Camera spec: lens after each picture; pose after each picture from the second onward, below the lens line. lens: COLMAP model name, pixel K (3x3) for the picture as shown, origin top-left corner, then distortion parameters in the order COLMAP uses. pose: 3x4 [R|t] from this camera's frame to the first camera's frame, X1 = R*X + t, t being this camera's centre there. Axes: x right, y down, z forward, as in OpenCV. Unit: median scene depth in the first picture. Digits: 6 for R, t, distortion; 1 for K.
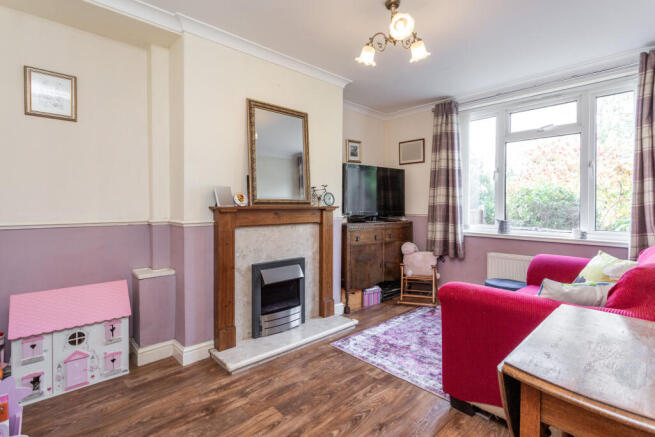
lens RADIAL K [[323.1, 0, 323.5], [0, 323.1, 206.1], [0, 0, 1]] dist [-0.000952, -0.000200]
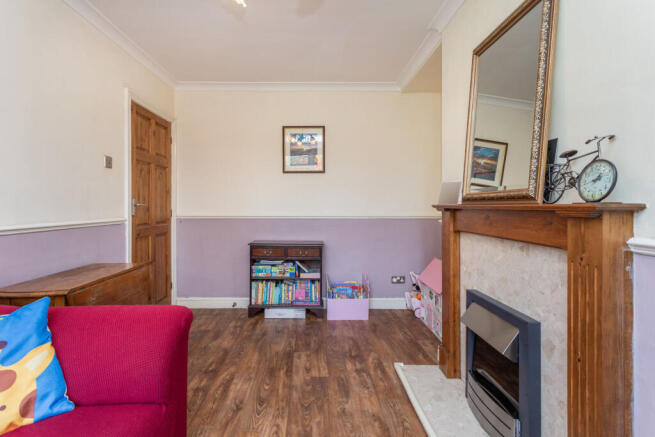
lens RADIAL K [[323.1, 0, 323.5], [0, 323.1, 206.1], [0, 0, 1]] dist [-0.000952, -0.000200]
pose [[-0.662241, -0.002276, -0.749288, 0.284317], [0.000709, 0.999993, -0.003664, 0.002994], [0.749291, -0.002957, -0.662235, 0.685095]]
